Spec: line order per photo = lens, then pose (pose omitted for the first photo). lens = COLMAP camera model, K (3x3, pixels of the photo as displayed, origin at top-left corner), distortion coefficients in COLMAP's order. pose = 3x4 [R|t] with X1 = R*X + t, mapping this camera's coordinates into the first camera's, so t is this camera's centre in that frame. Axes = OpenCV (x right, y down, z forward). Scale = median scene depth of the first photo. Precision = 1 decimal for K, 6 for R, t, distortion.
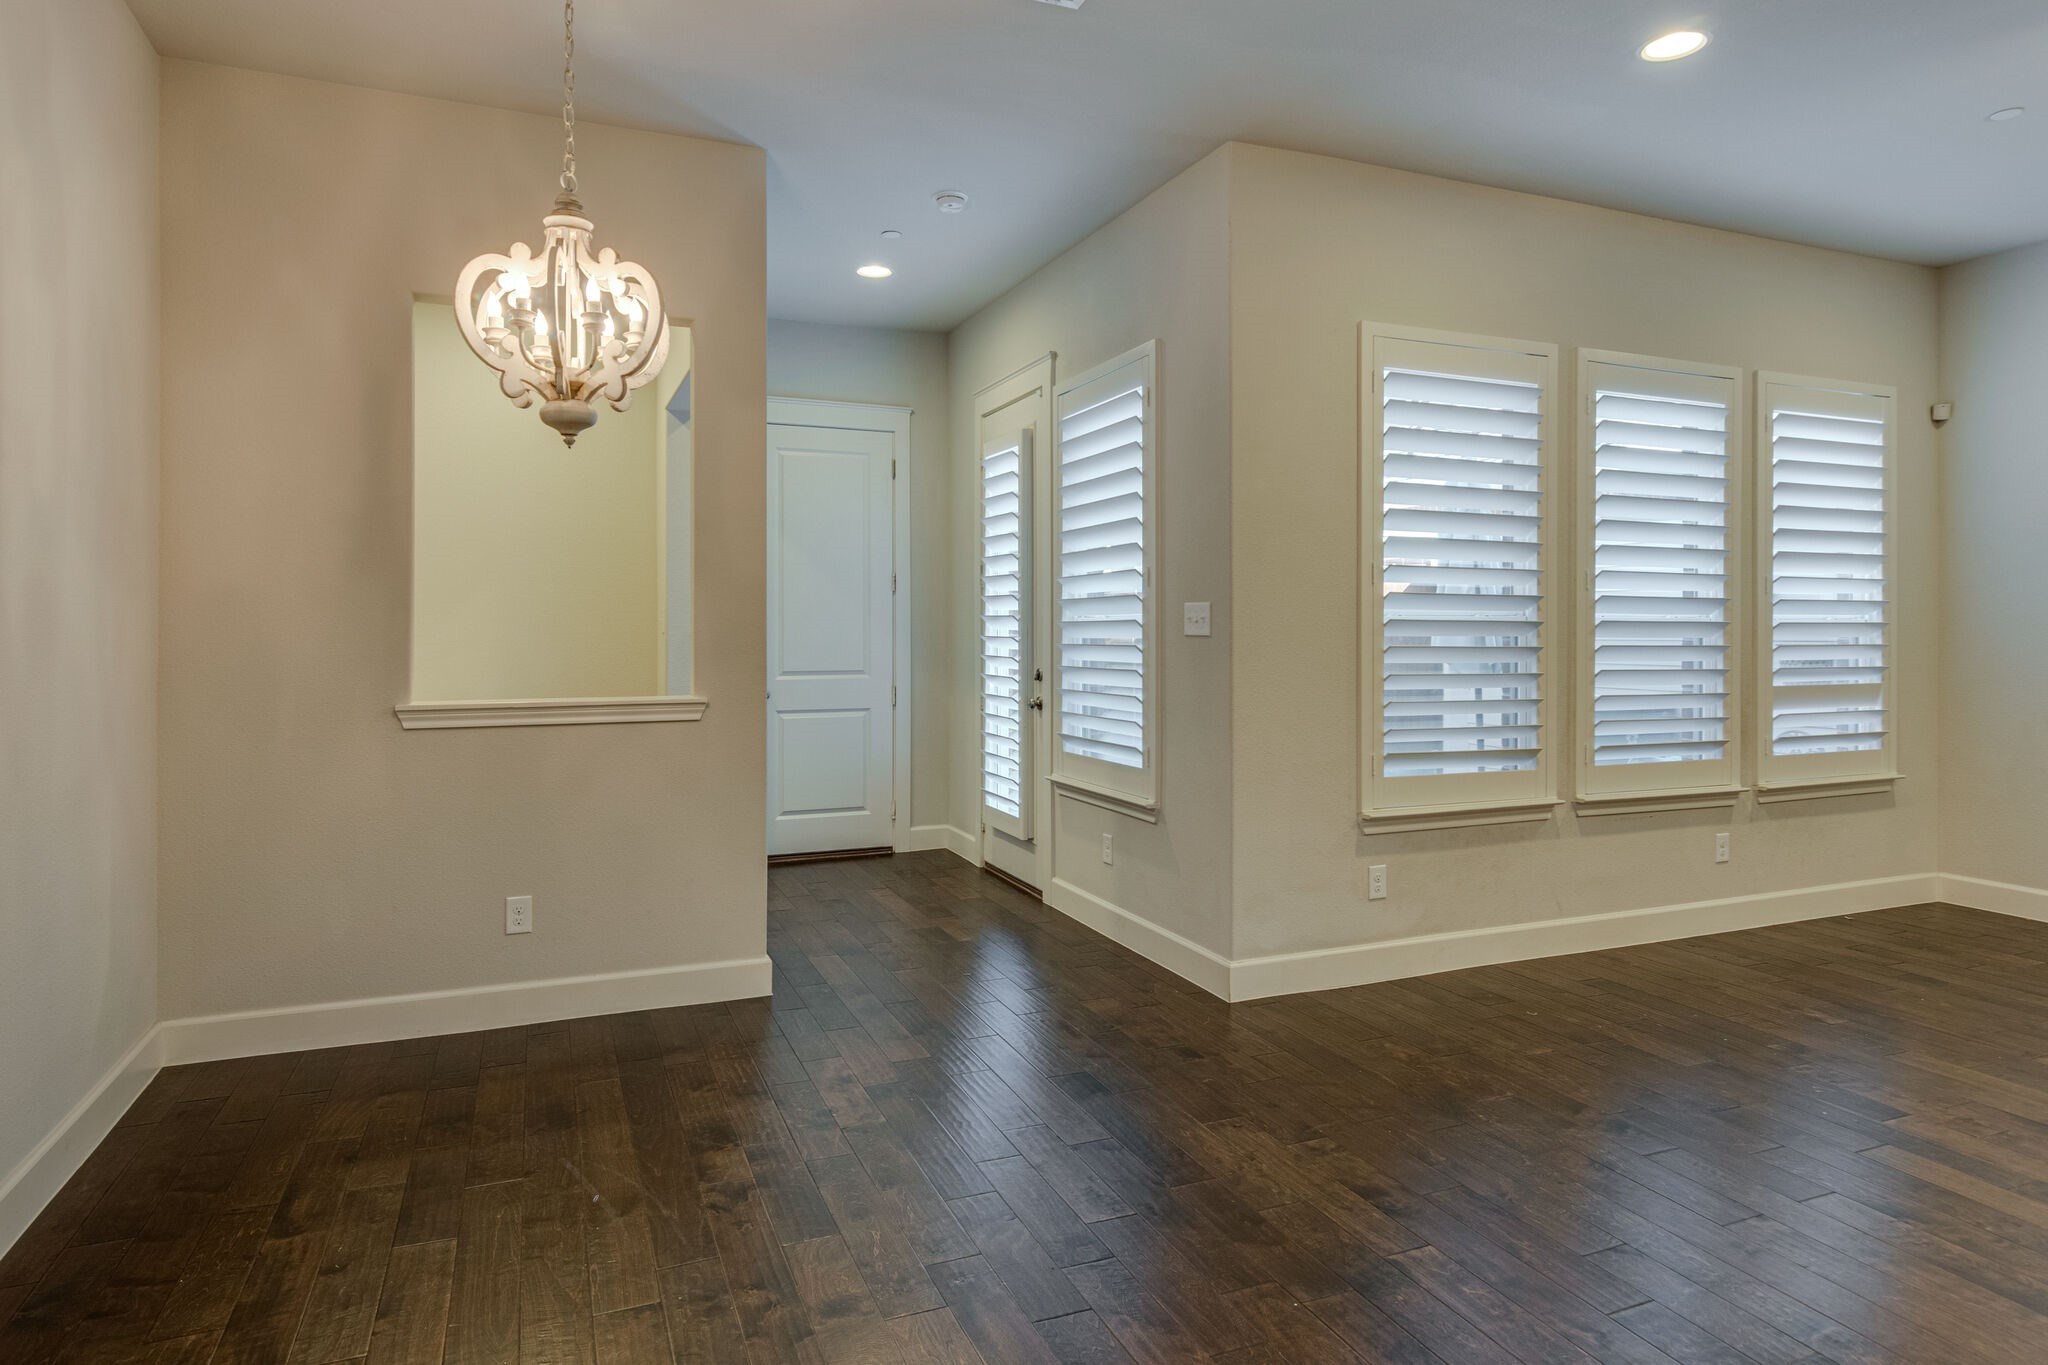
lens RADIAL K [[1158.1, 0, 1014.7], [0, 1158.1, 620.3], [0, 0, 1]] dist [-0.000016, -0.000032]
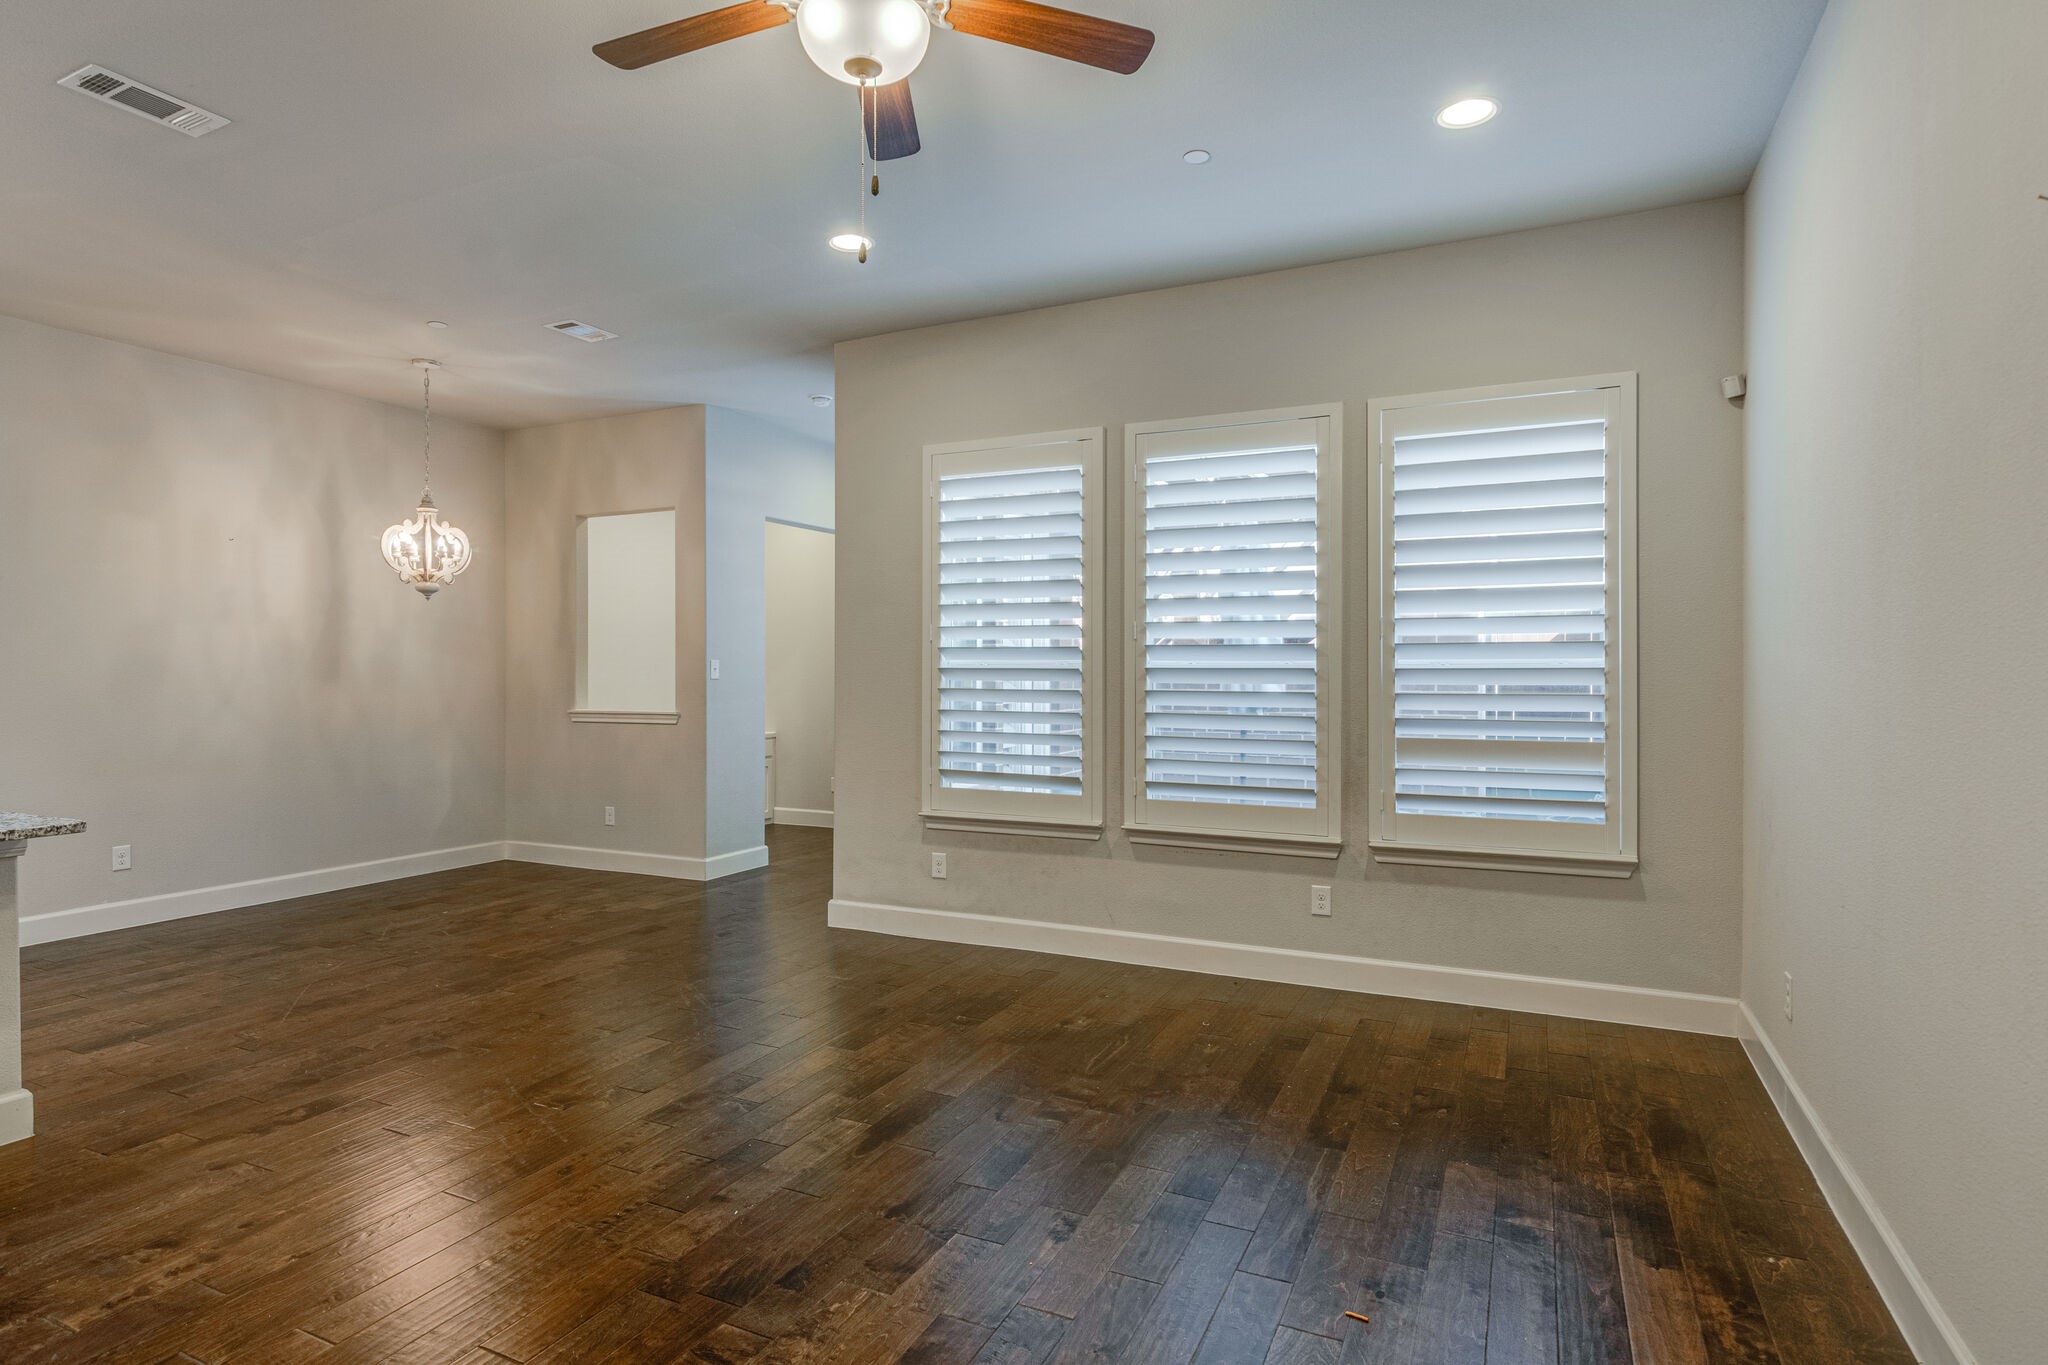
lens RADIAL K [[1091.1, 0, 1019.8], [0, 1091.1, 668.3], [0, 0, 1]] dist [-0.002668, -0.000628]
pose [[0.669453, -0.002770, -0.742849, 1.217346], [0.006092, 0.999980, 0.001762, -0.001553], [0.742829, -0.005705, 0.669456, 0.217614]]
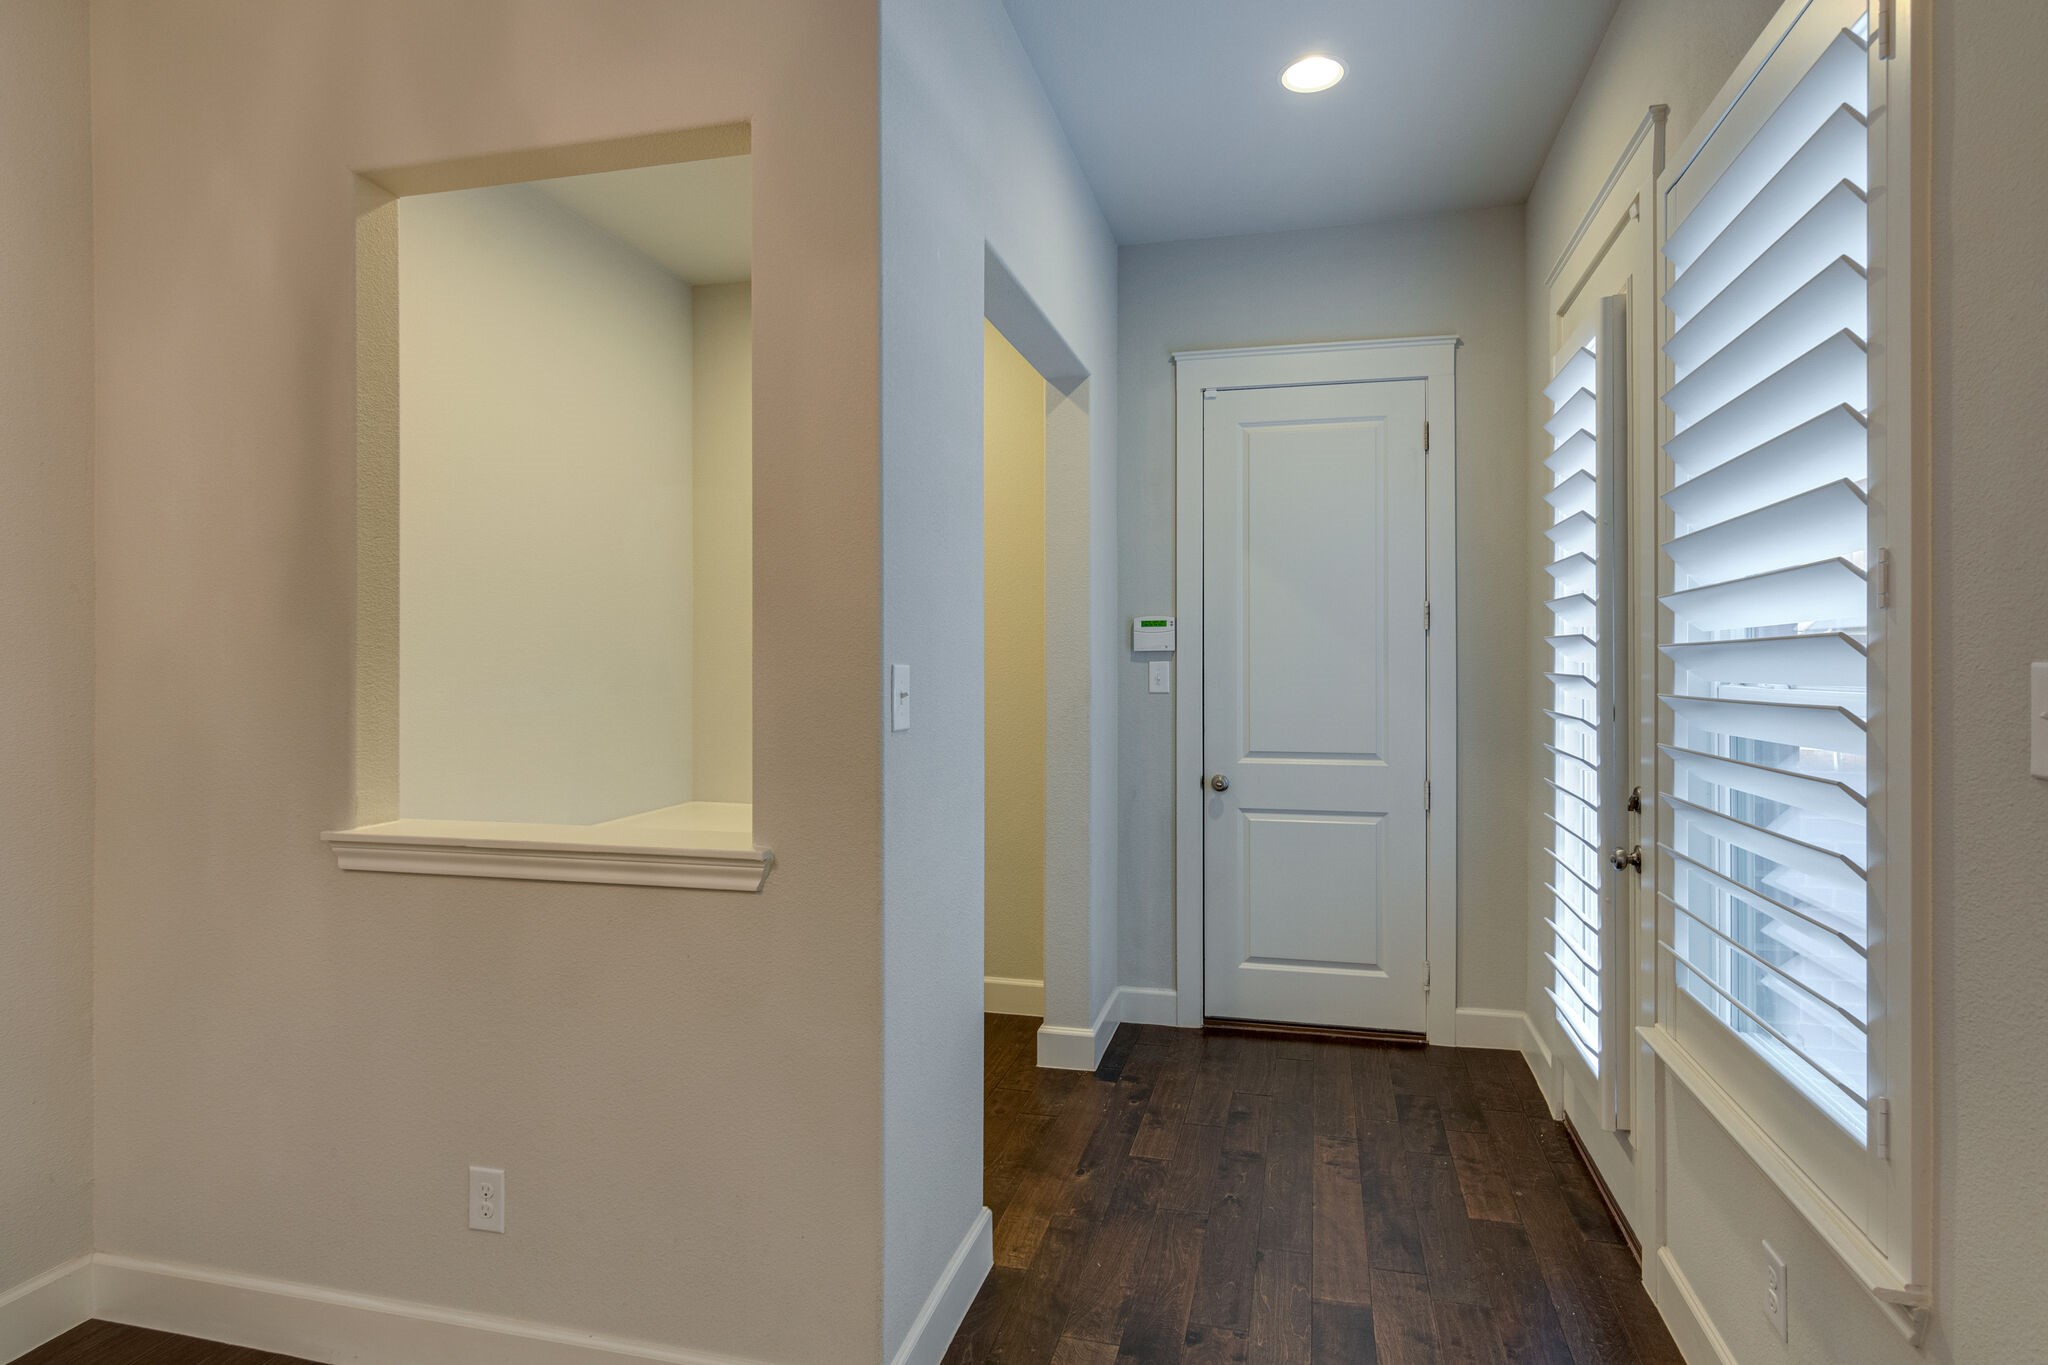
lens RADIAL K [[1037.2, 0, 1074.6], [0, 1037.2, 660.5], [0, 0, 1]] dist [-0.001719, -0.000456]
pose [[0.815341, 0.000119, -0.578981, 0.097114], [0.002118, 0.999993, 0.003189, -0.015732], [0.578977, -0.003827, 0.815335, 0.622777]]
